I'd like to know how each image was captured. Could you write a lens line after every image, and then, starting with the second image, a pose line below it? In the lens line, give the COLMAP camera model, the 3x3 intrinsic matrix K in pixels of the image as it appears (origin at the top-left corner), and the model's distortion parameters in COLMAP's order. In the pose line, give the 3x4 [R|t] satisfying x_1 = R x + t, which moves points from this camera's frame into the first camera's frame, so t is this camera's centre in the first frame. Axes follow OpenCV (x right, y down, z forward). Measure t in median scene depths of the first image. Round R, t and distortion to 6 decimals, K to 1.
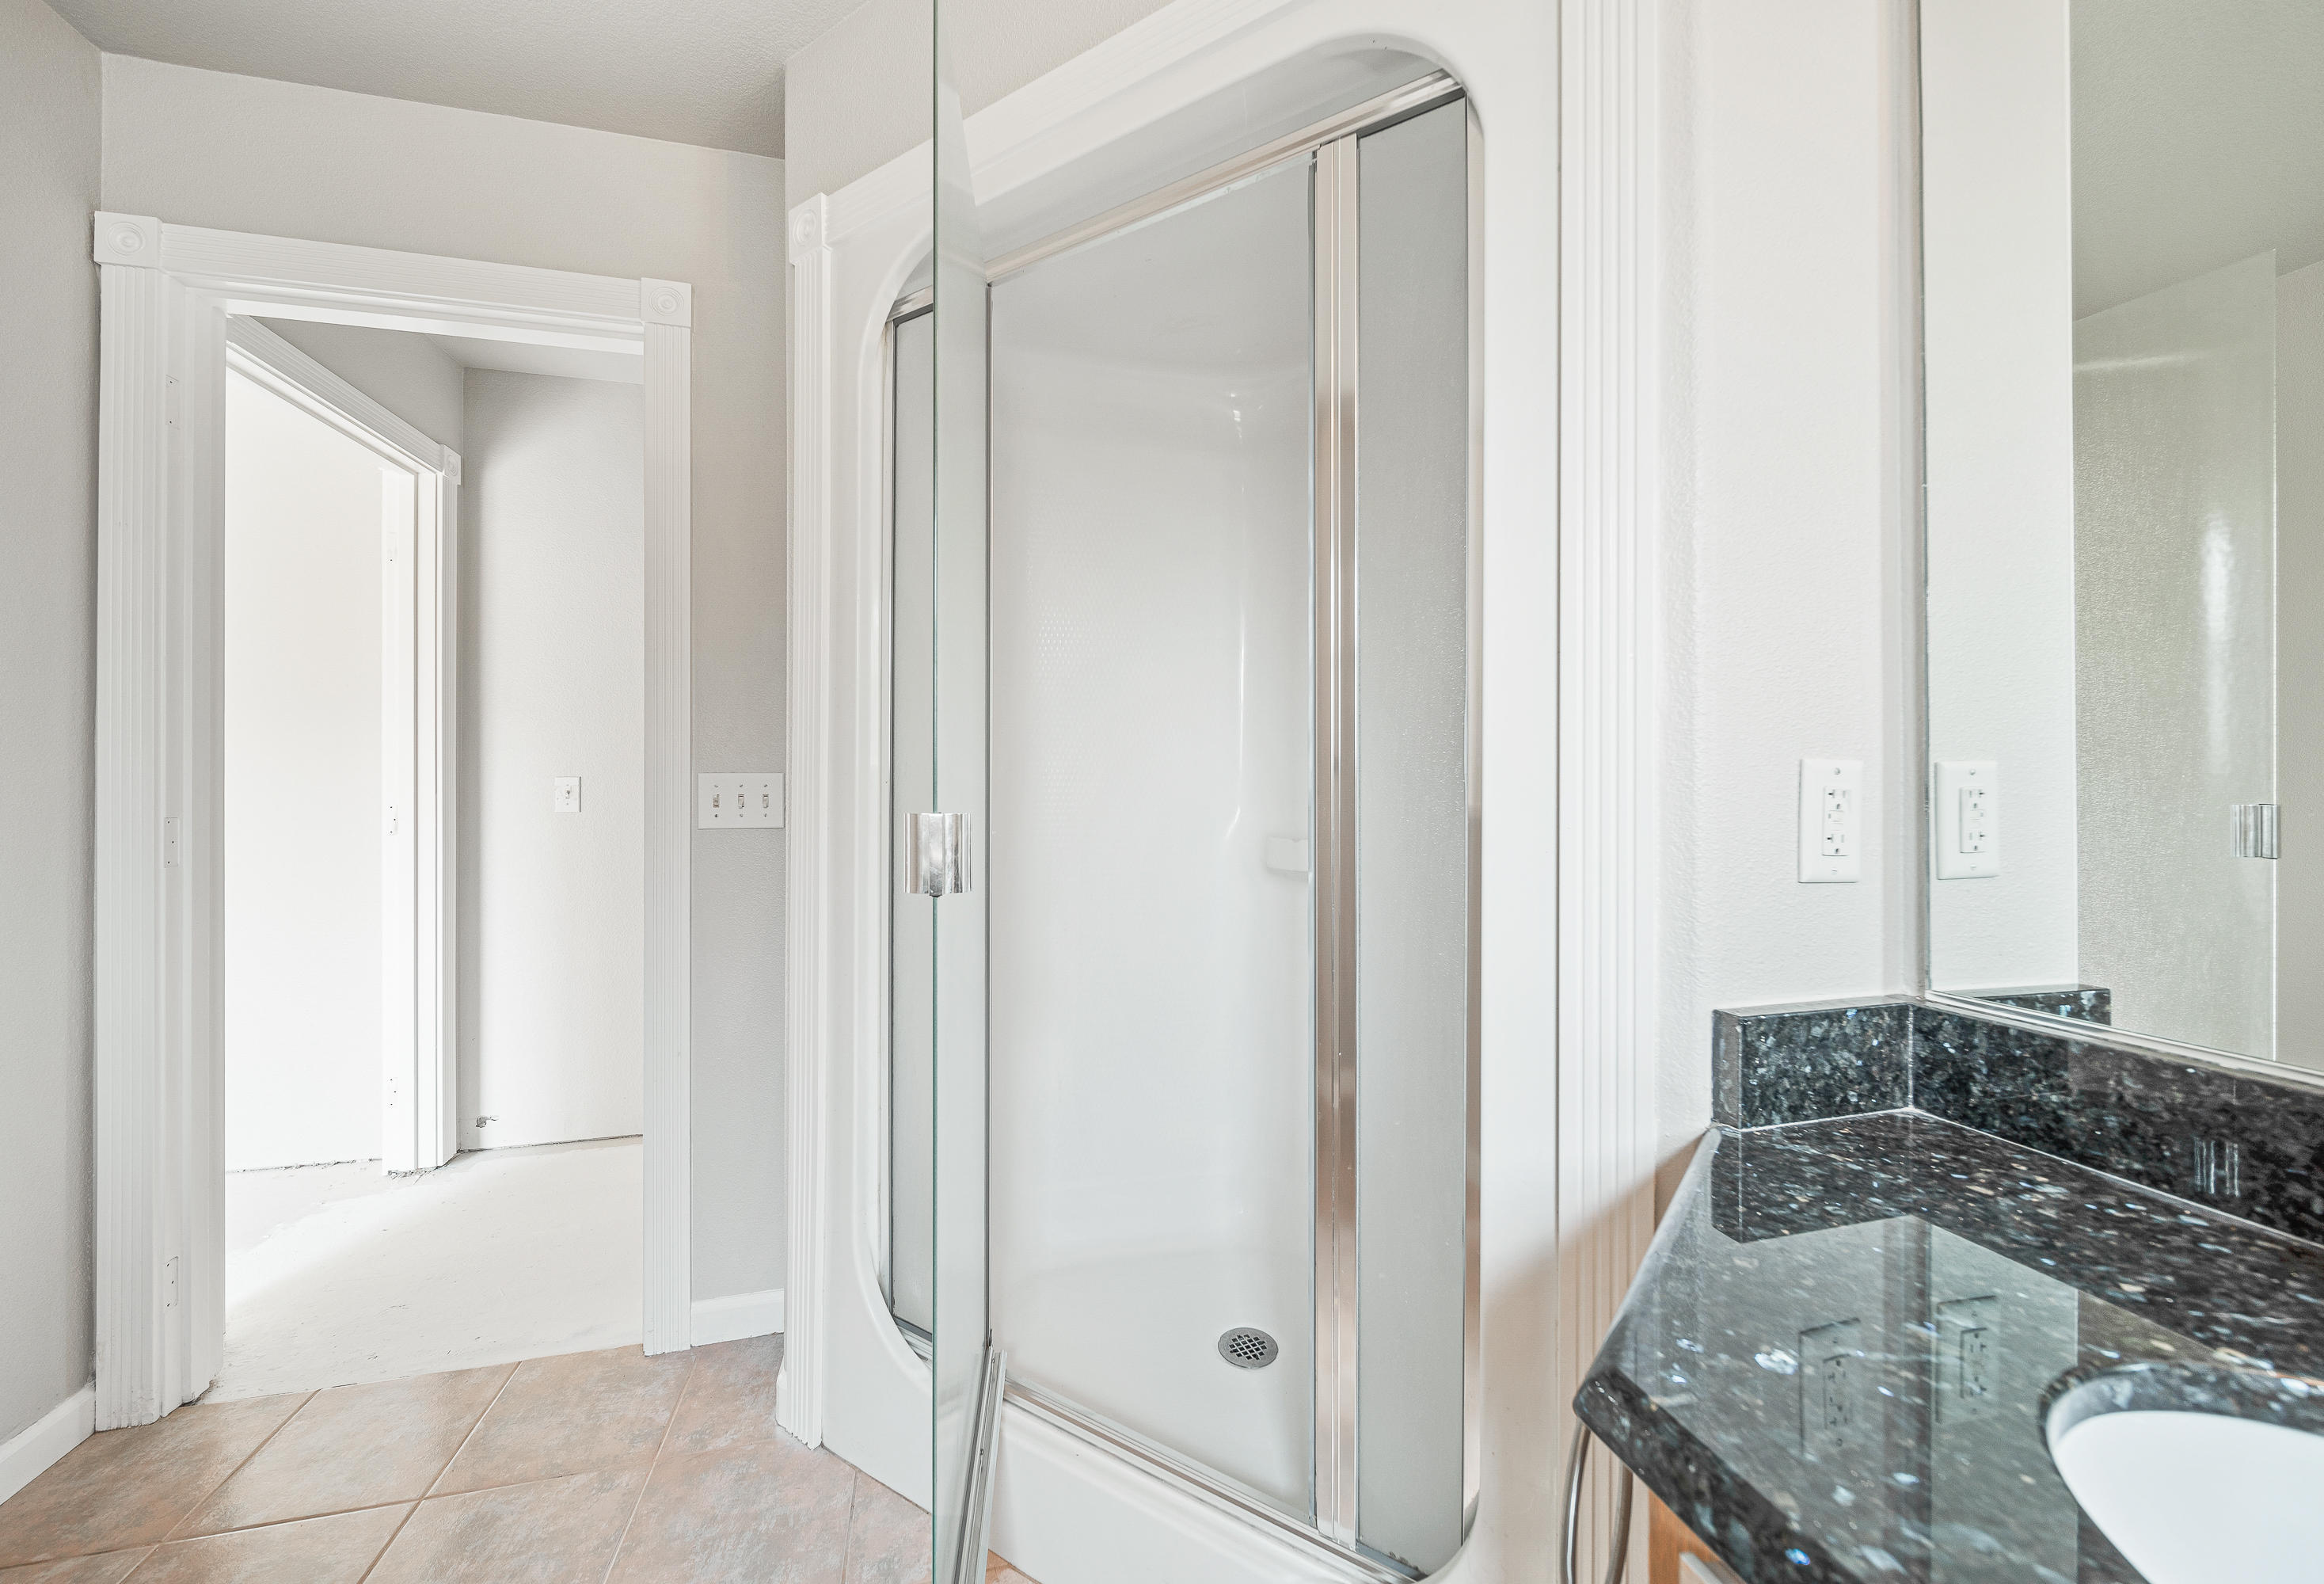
lens RADIAL K [[840.0, 0, 1158.4], [0, 840.0, 784.6], [0, 0, 1]] dist [0.000355, -0.000043]
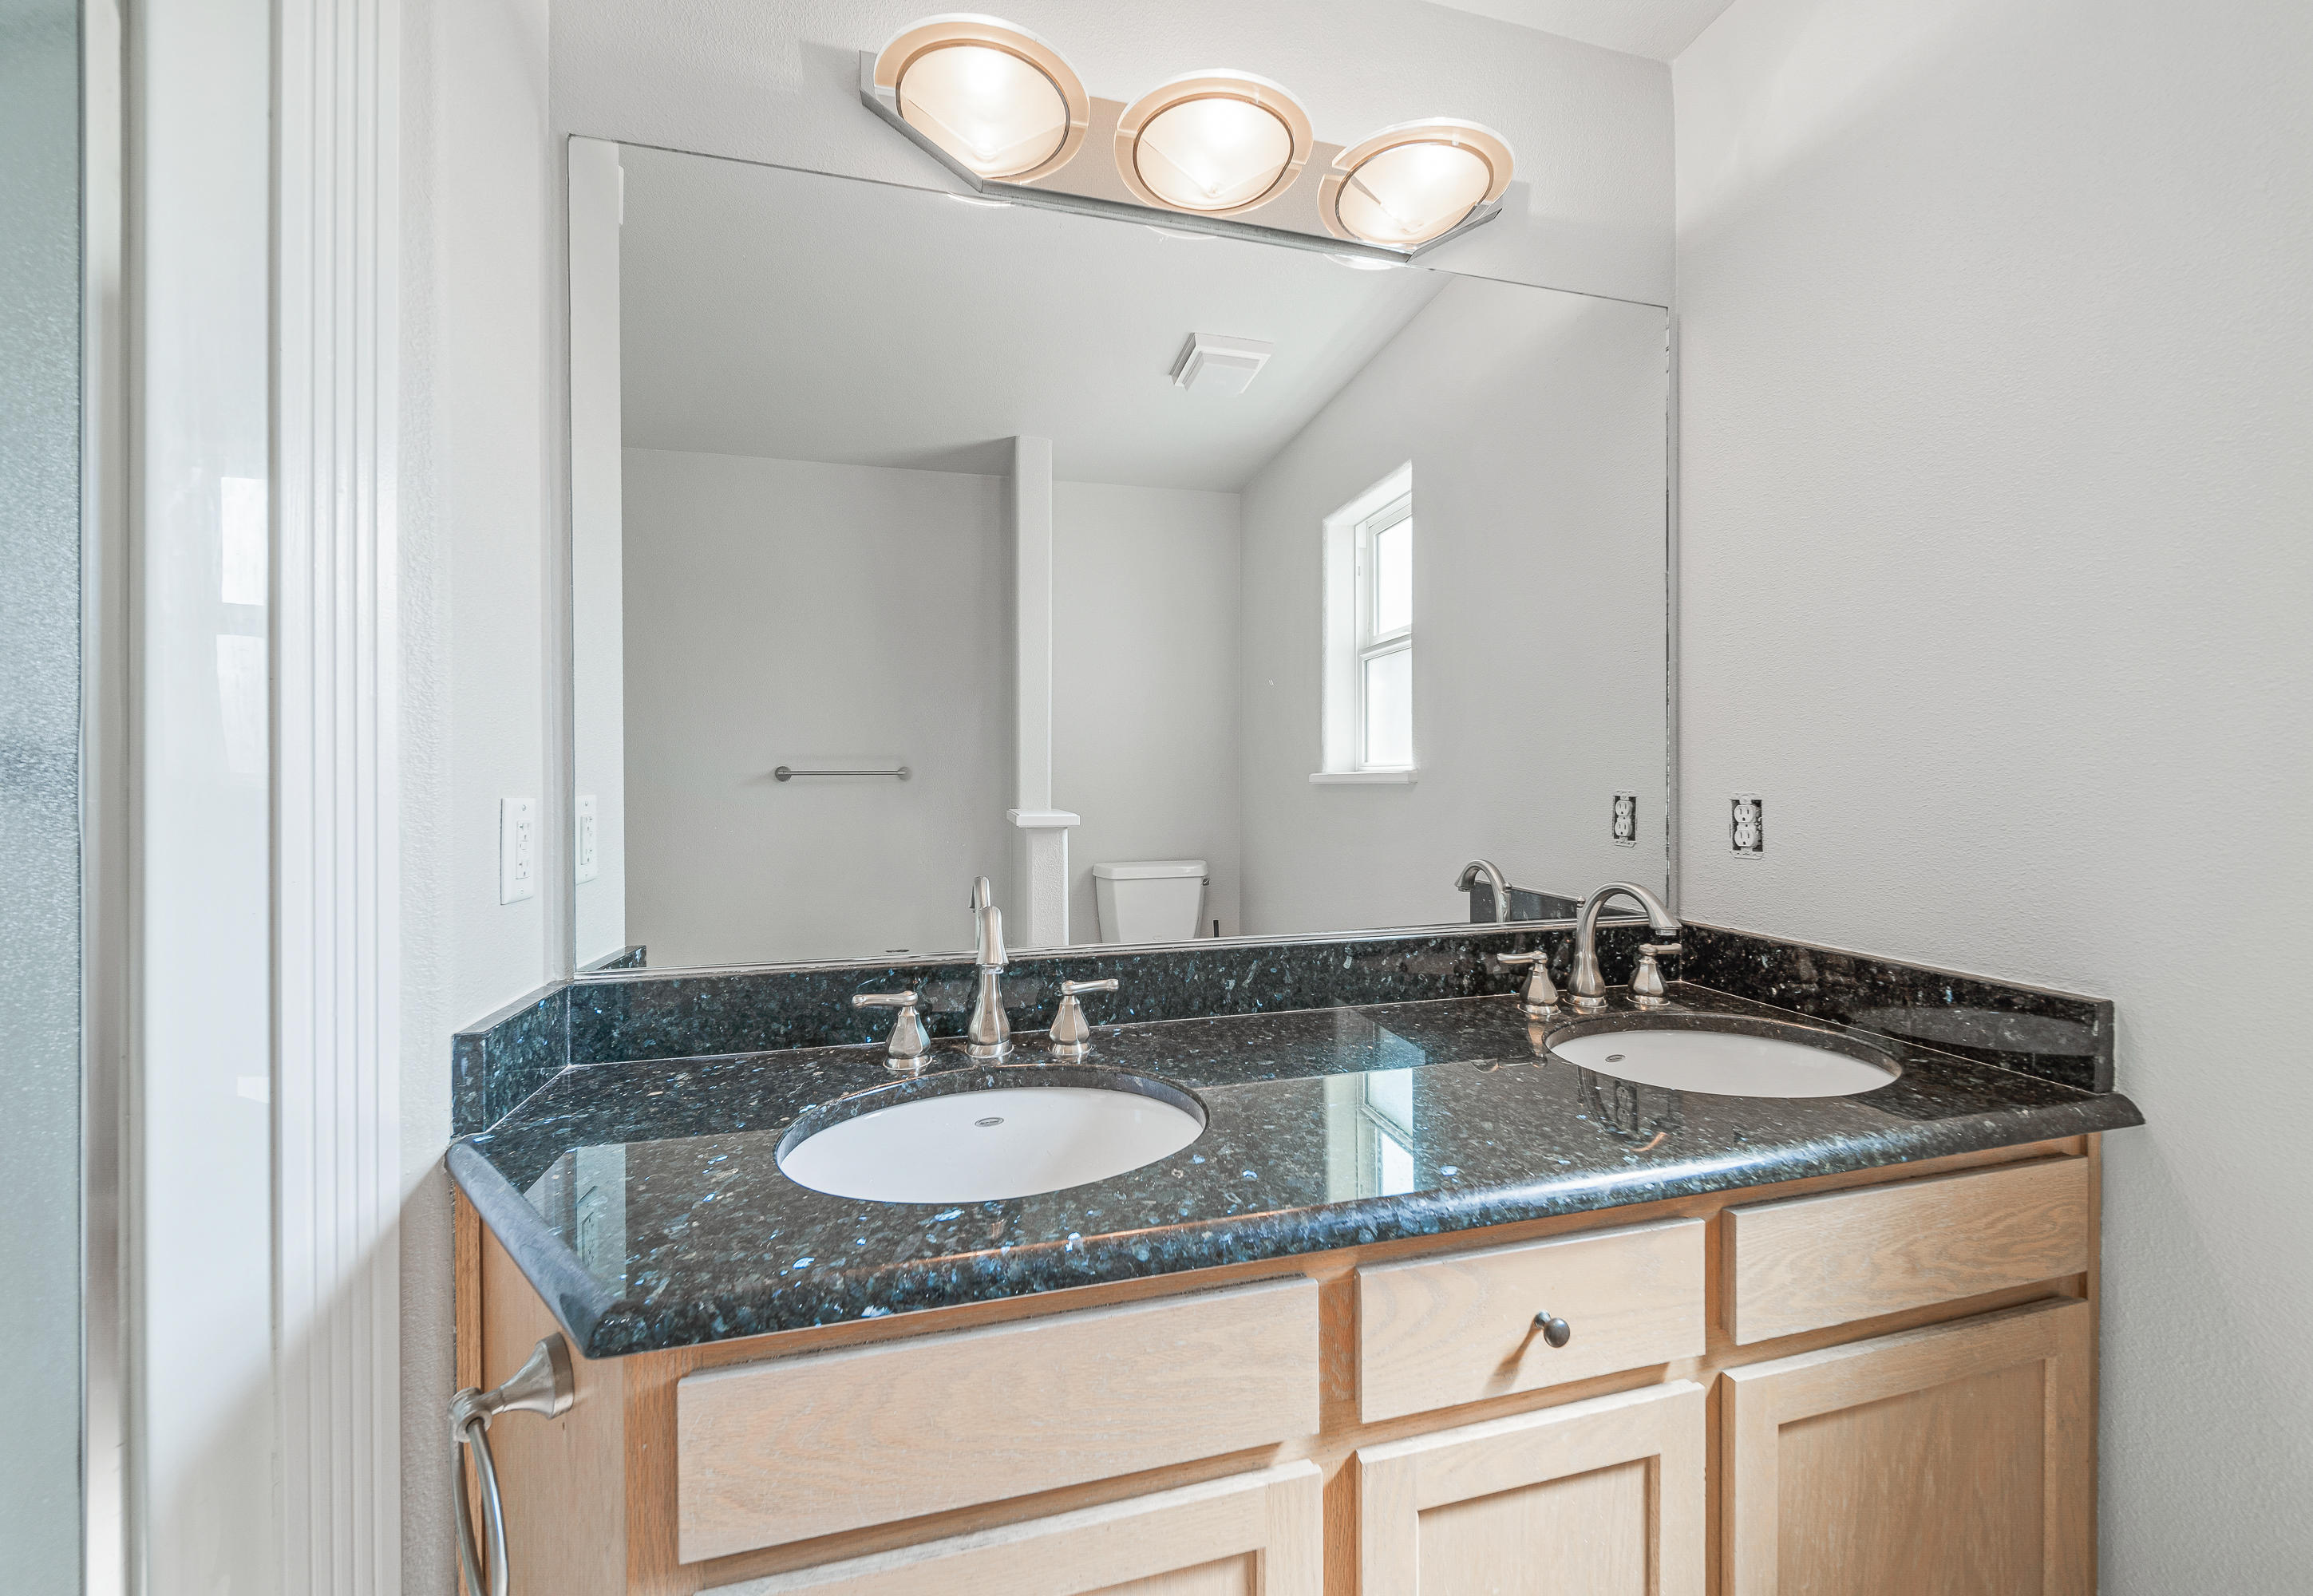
lens RADIAL K [[855.3, 0, 1158.1], [0, 855.3, 788.7], [0, 0, 1]] dist [0.000997, -0.000226]
pose [[-0.002473, -0.014050, 0.999898, -0.442313], [0.002156, 0.999899, 0.014055, -0.061723], [-0.999995, 0.002191, -0.002442, 0.100985]]
